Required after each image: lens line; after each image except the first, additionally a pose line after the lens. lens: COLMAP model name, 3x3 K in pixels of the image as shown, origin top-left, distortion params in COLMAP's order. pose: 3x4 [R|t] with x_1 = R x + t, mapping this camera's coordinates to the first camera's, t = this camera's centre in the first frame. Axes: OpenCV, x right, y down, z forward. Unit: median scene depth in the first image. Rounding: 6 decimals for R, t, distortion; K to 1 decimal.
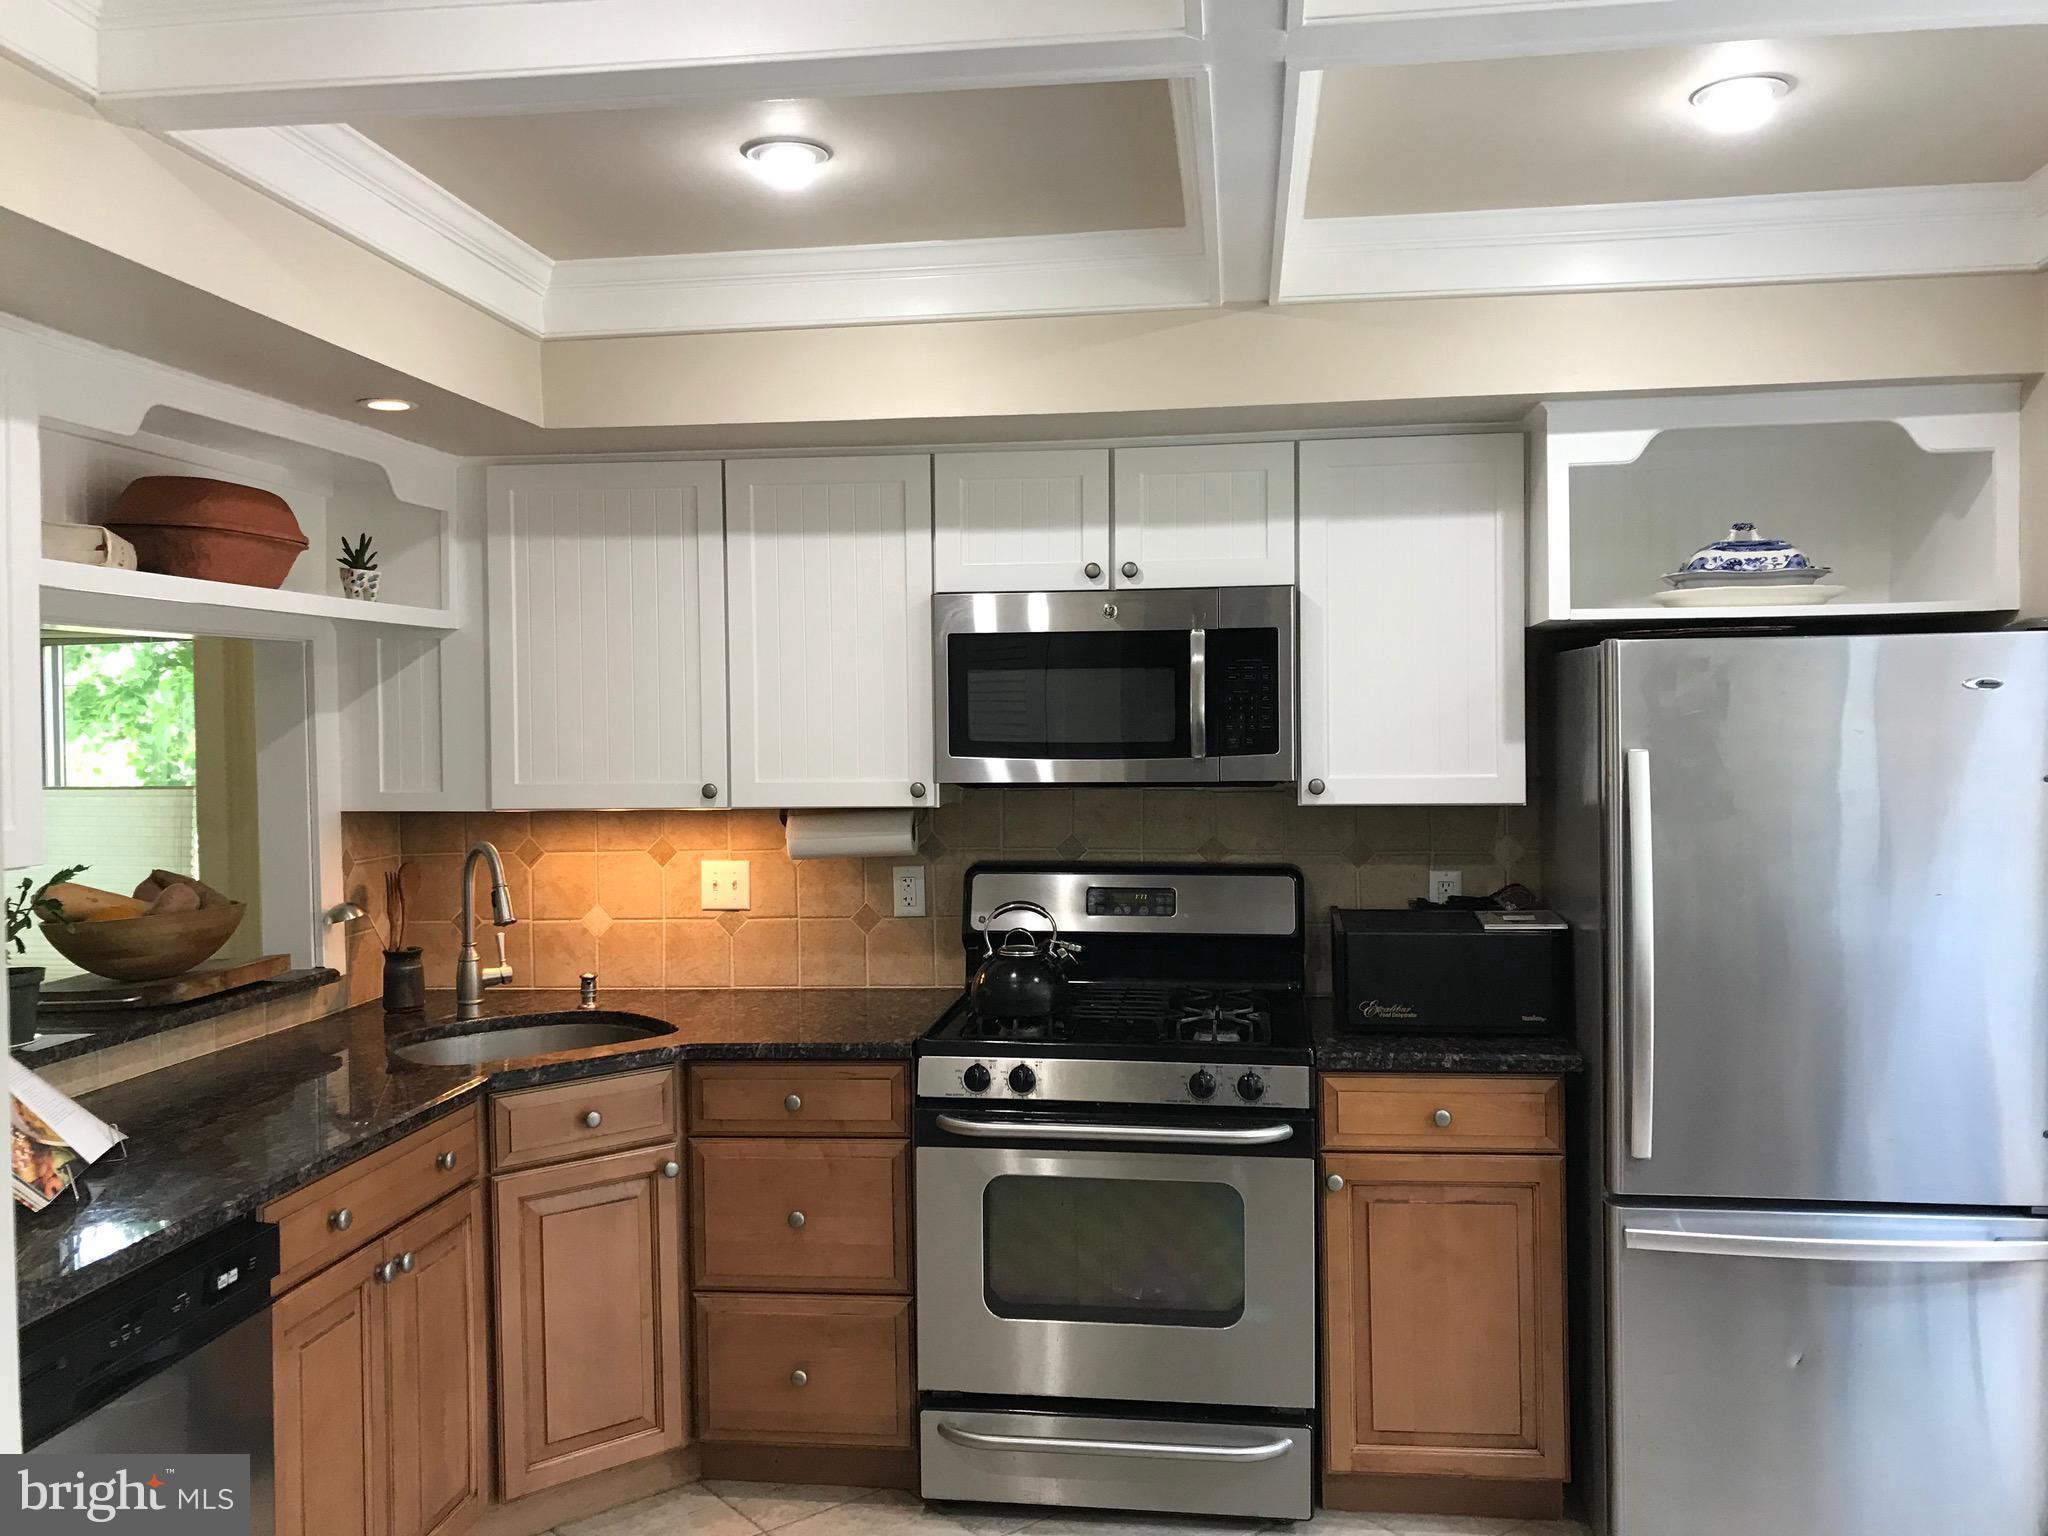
lens RADIAL K [[1668.5, 0, 1027.6], [0, 1668.5, 752.1], [0, 0, 1]] dist [0.046992, -0.063952]
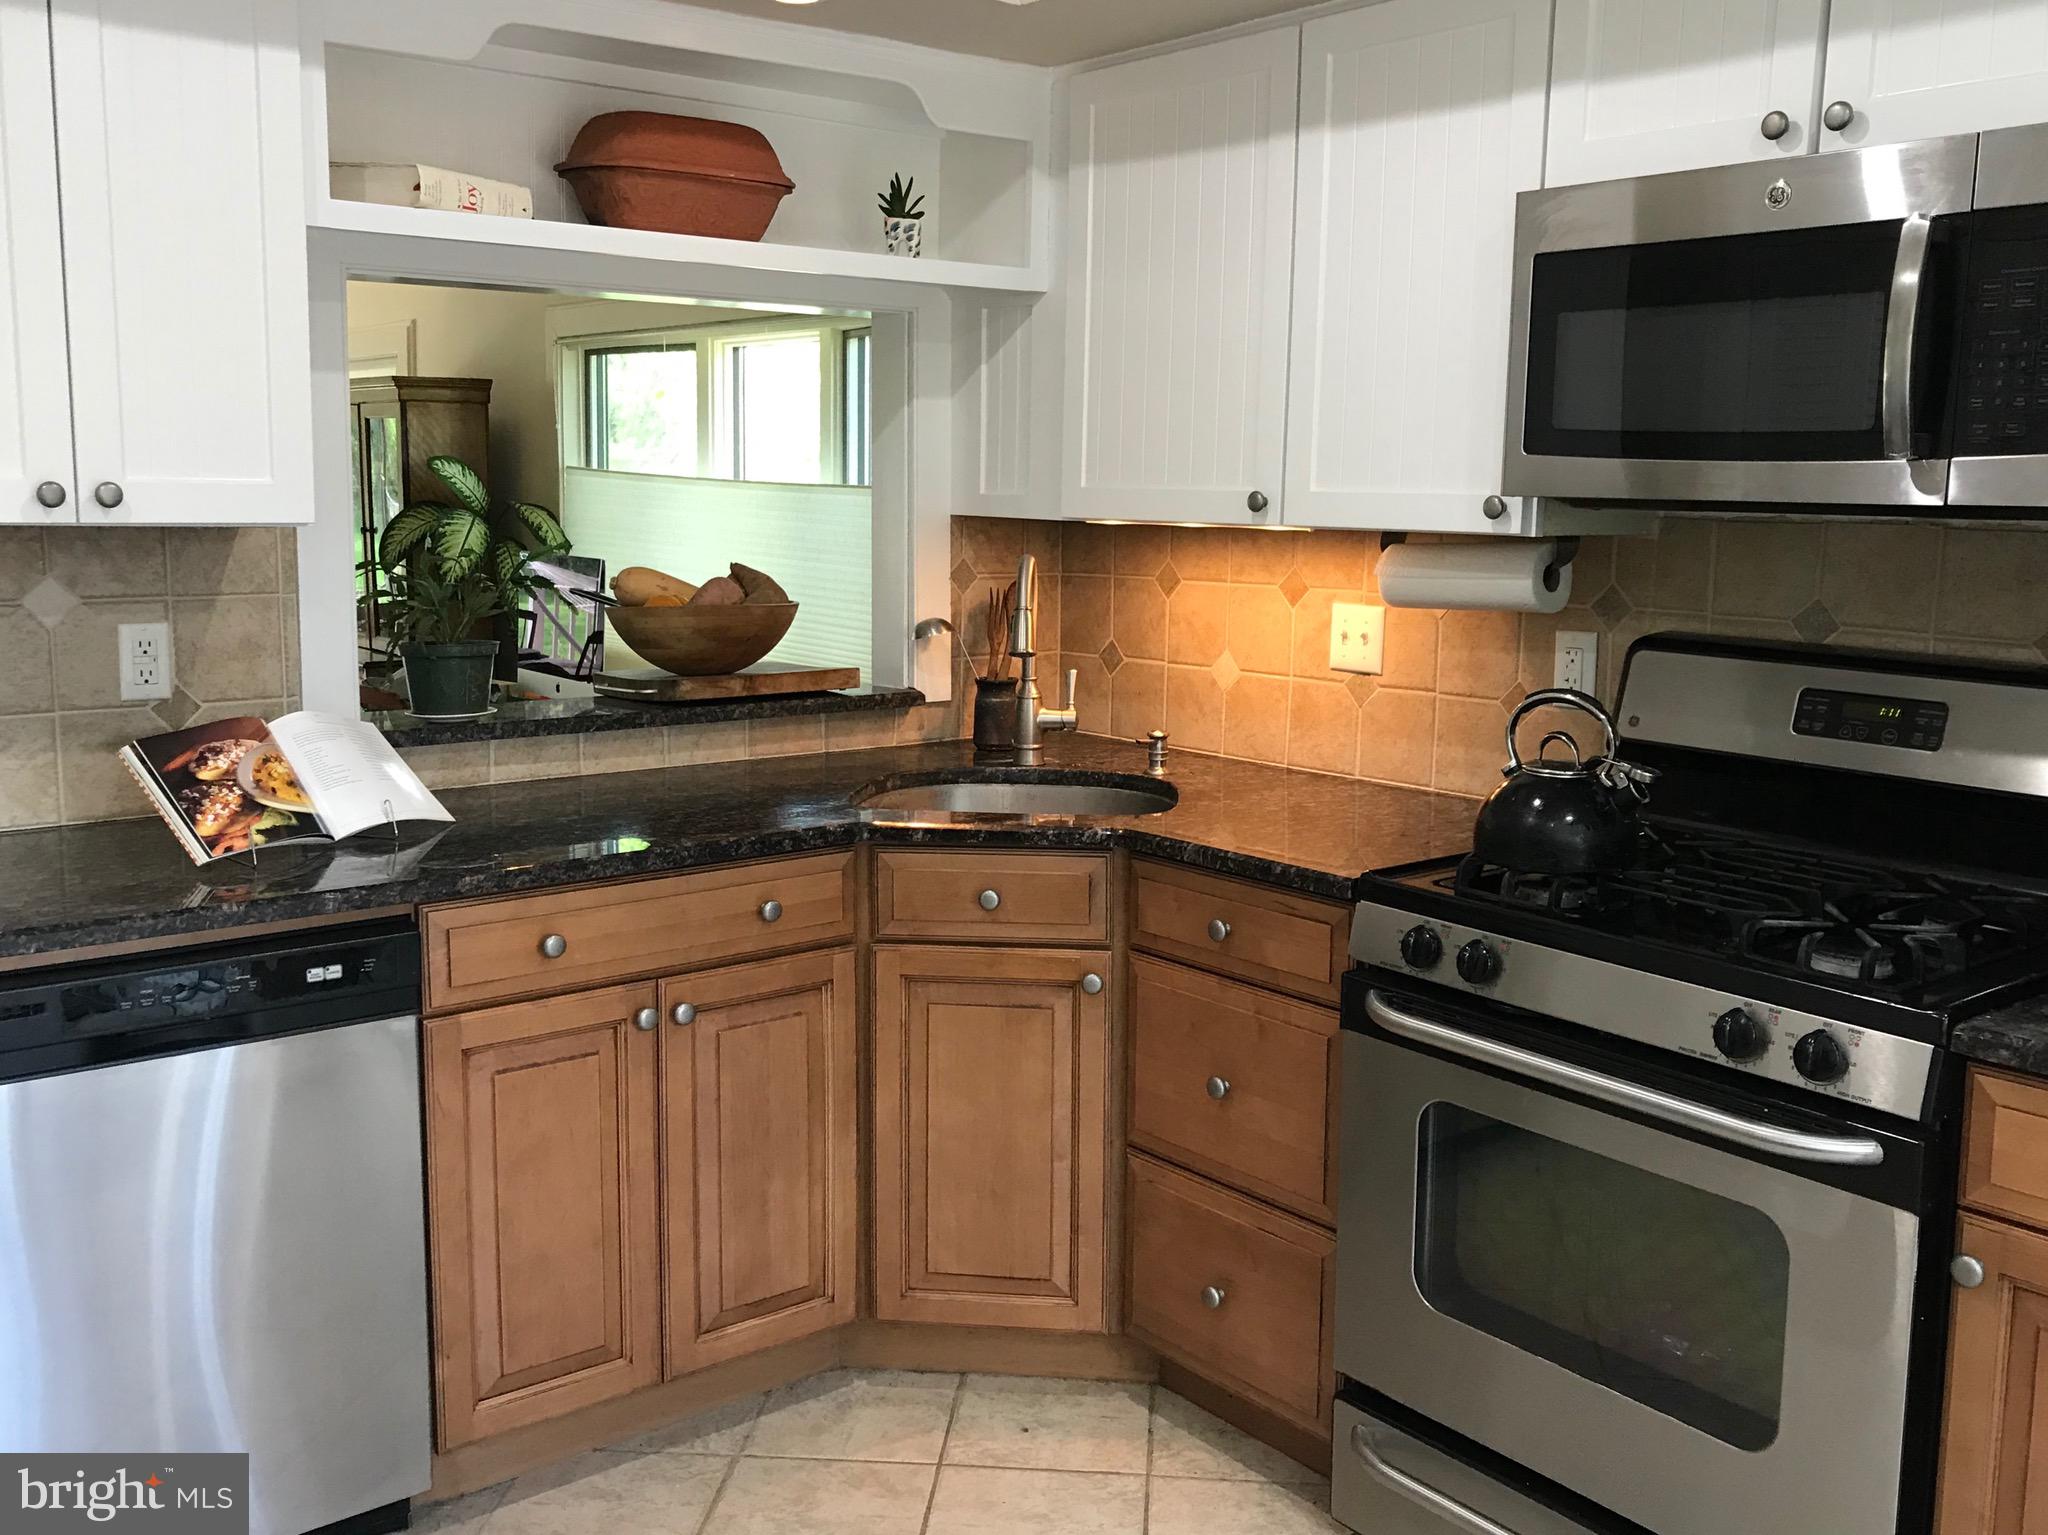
lens RADIAL K [[1894.2, 0, 1027.7], [0, 1894.2, 731.6], [0, 0, 1]] dist [0.073921, 0.000000]
pose [[0.722185, 0.115233, -0.682034, 0.326295], [-0.036748, 0.991025, 0.128527, 0.020720], [0.690723, -0.067757, 0.719938, 0.335036]]
